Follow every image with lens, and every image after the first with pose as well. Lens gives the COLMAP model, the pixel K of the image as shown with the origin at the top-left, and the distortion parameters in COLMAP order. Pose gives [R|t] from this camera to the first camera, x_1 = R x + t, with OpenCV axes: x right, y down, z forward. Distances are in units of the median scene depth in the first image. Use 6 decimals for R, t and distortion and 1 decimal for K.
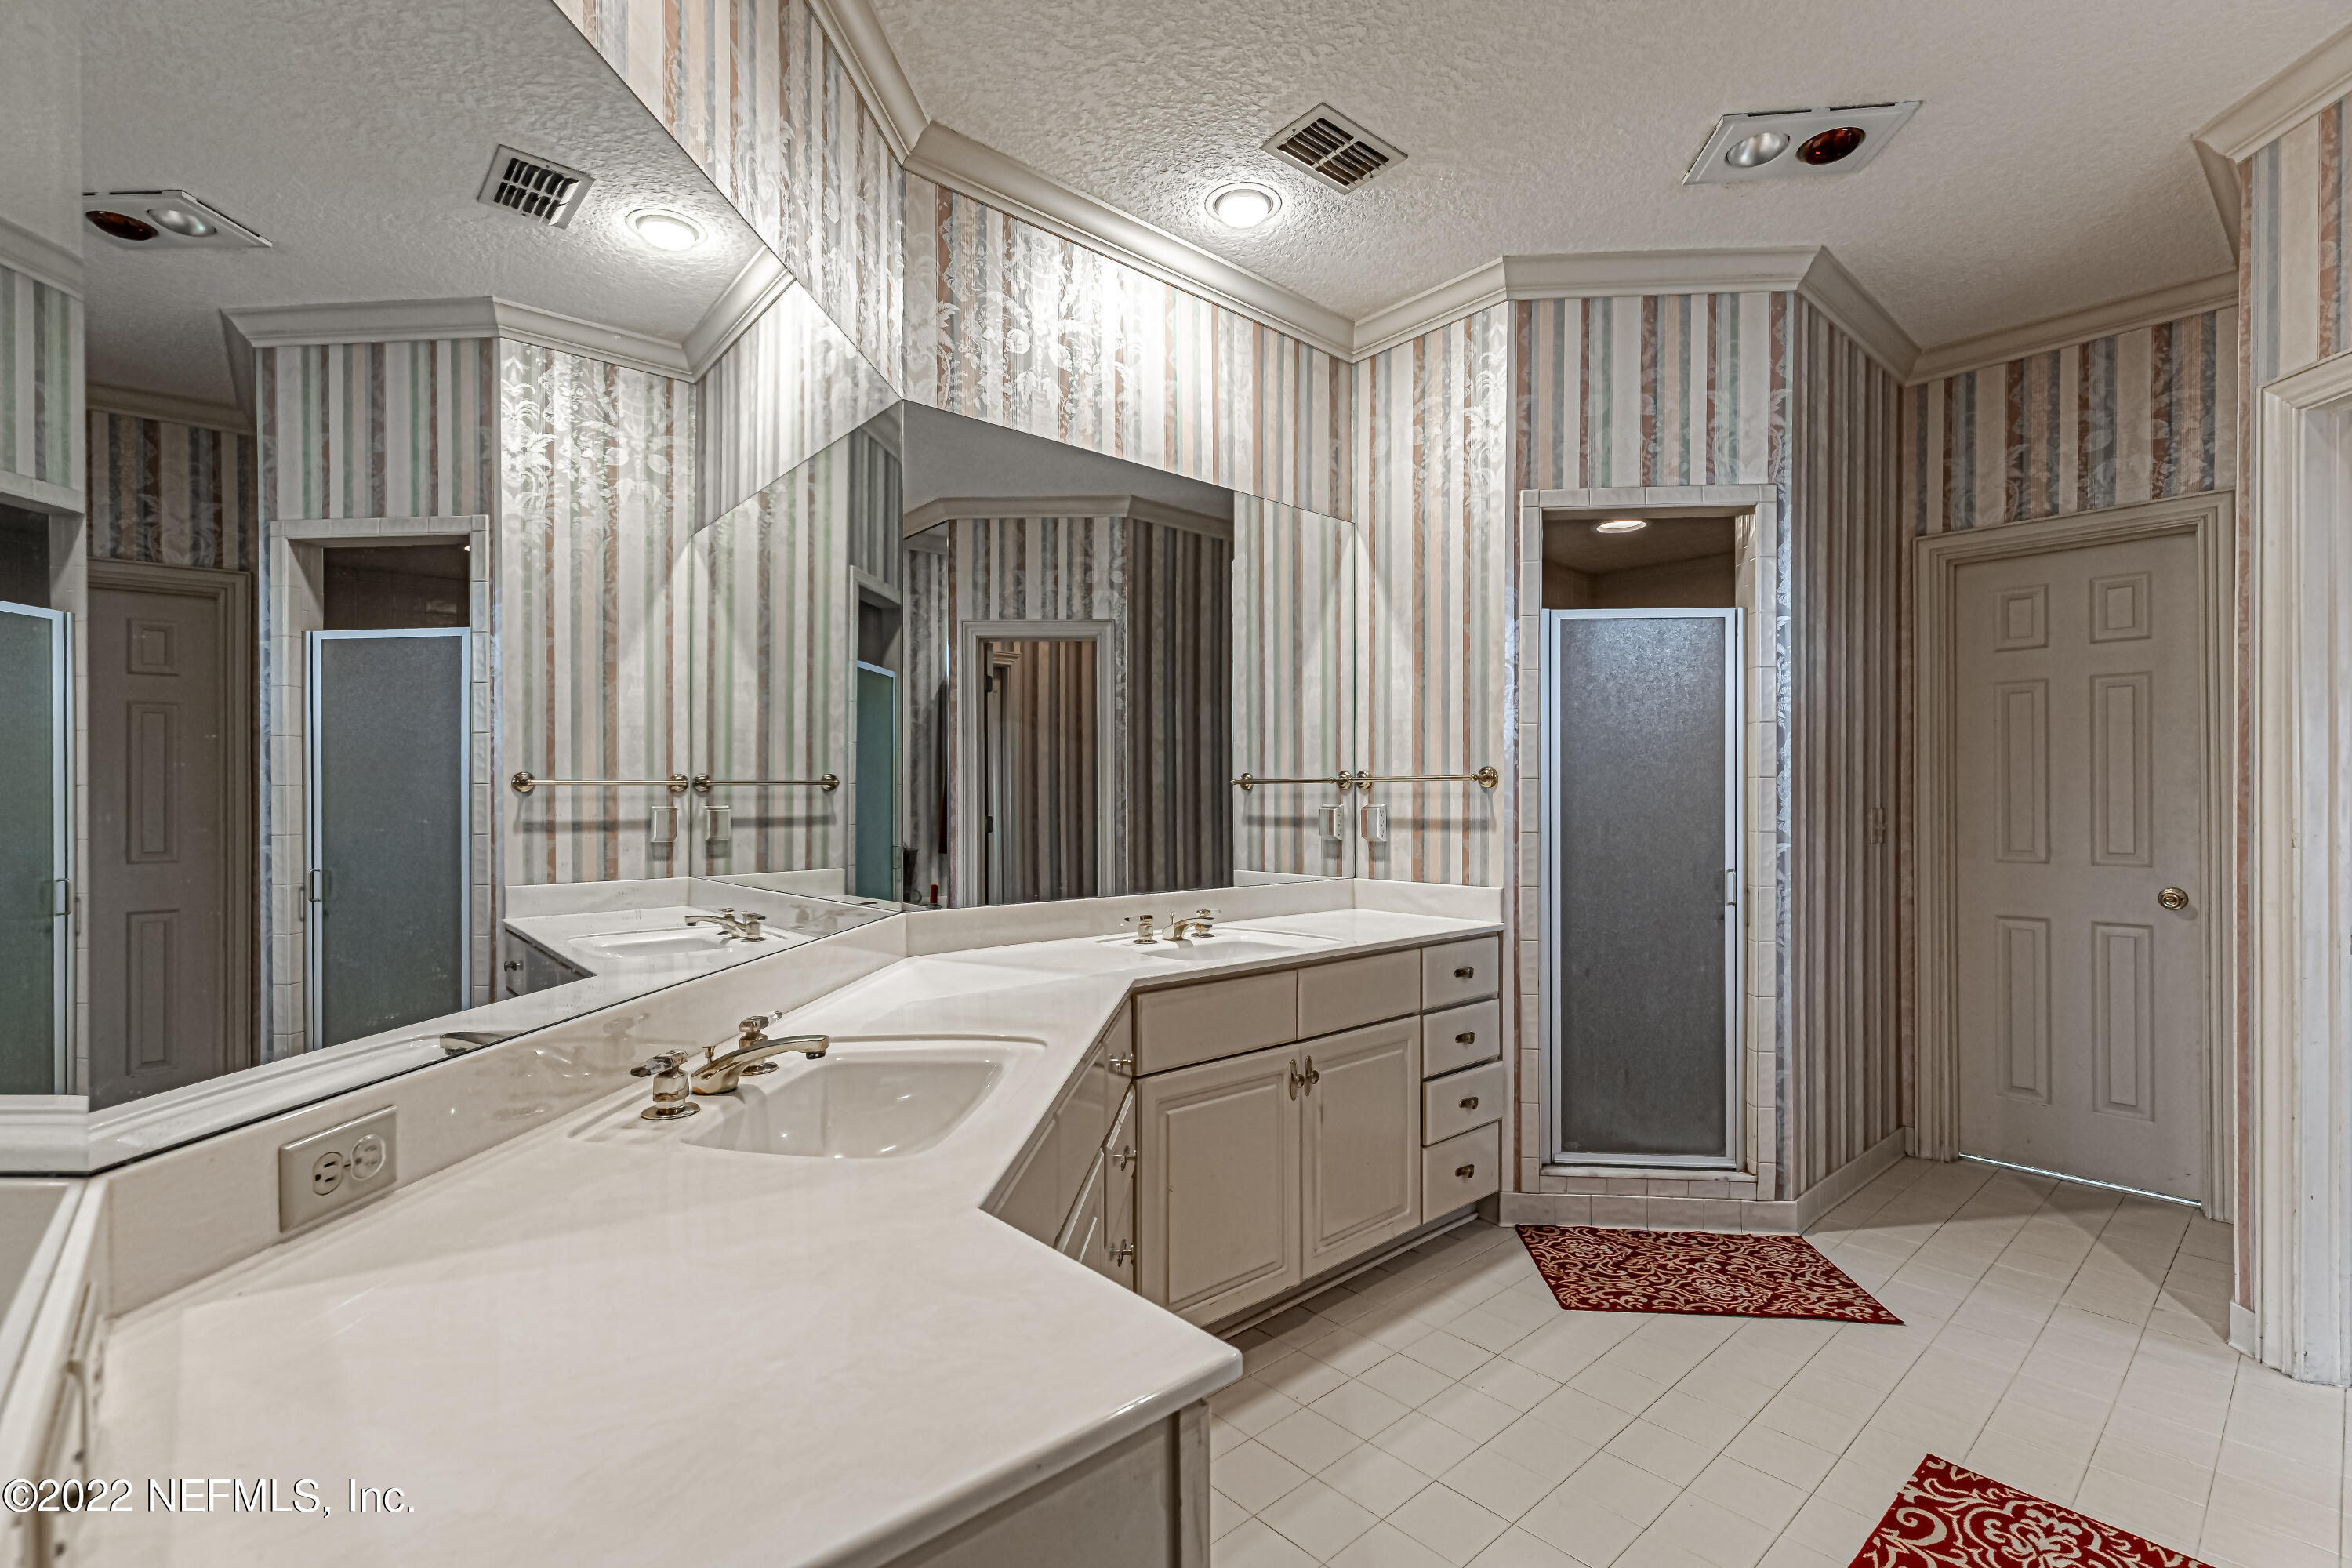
lens RADIAL K [[1074.1, 0, 1176.5], [0, 1074.1, 794.5], [0, 0, 1]] dist [0.011454, -0.000488]
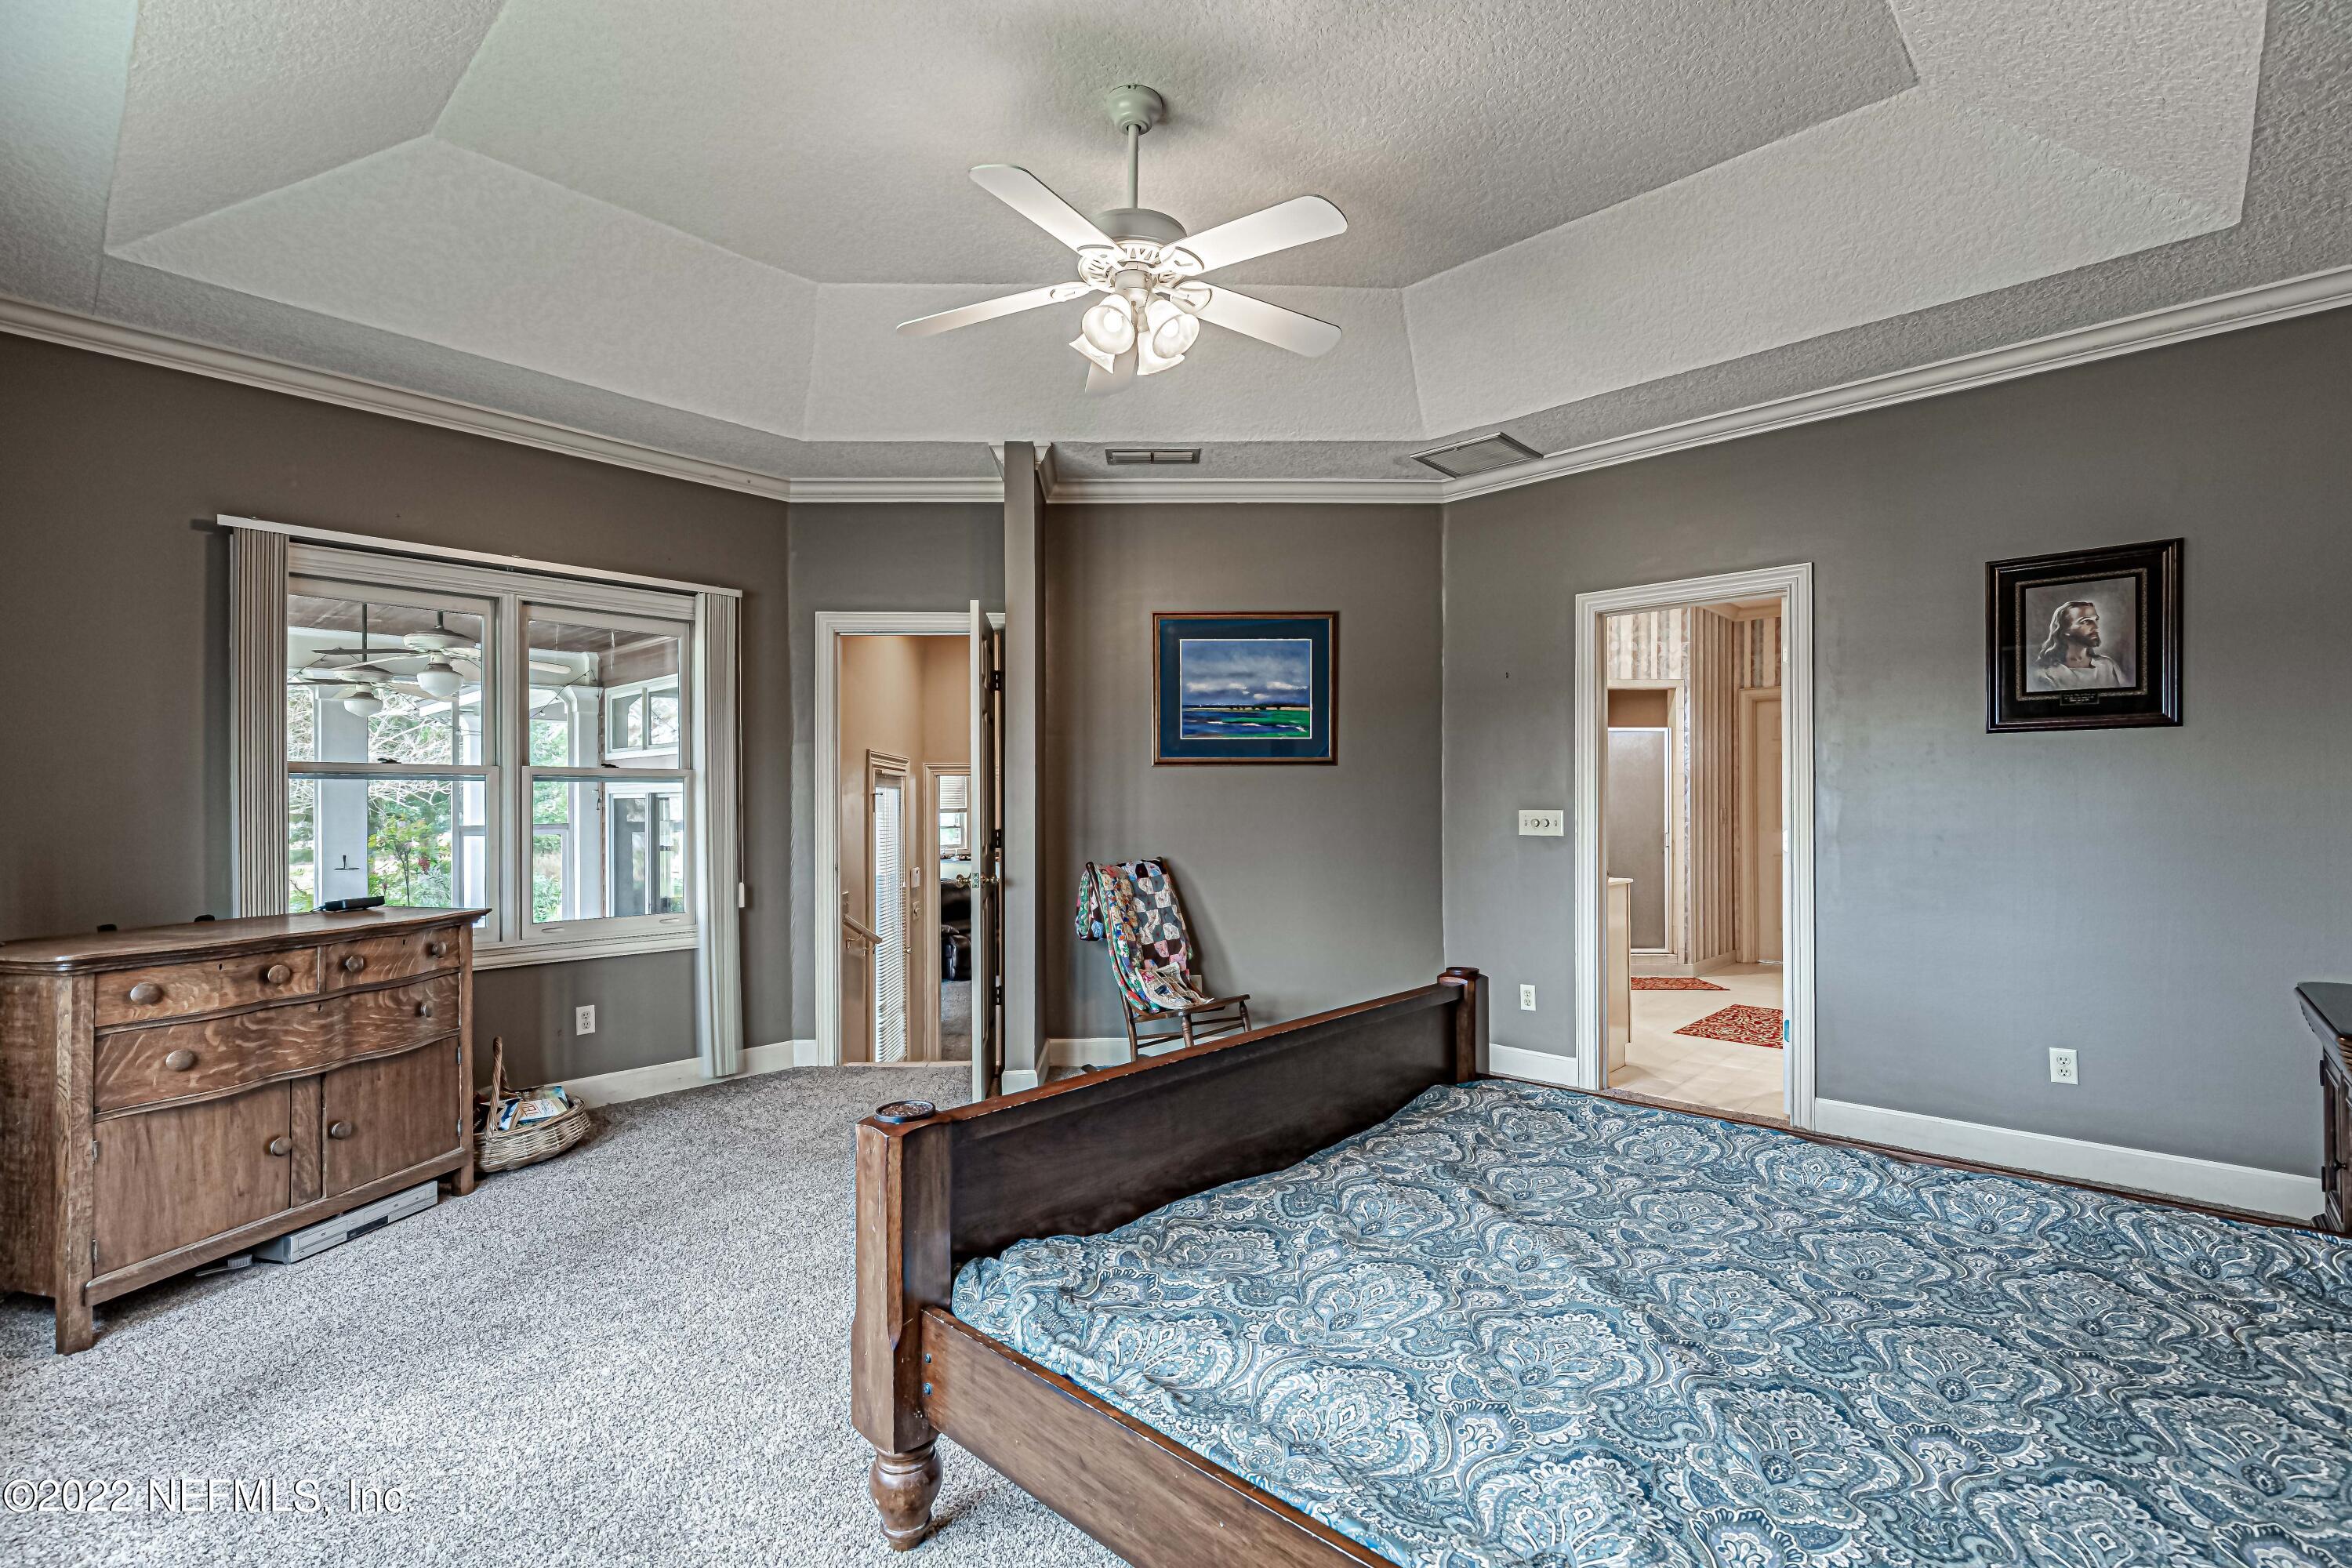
lens RADIAL K [[1074.1, 0, 1174.0], [0, 1074.1, 801.1], [0, 0, 1]] dist [0.011454, -0.000488]
pose [[0.995788, -0.002416, 0.091650, -0.833270], [0.002554, 0.999996, -0.001386, -0.003750], [-0.091646, 0.001614, 0.995790, -1.349177]]
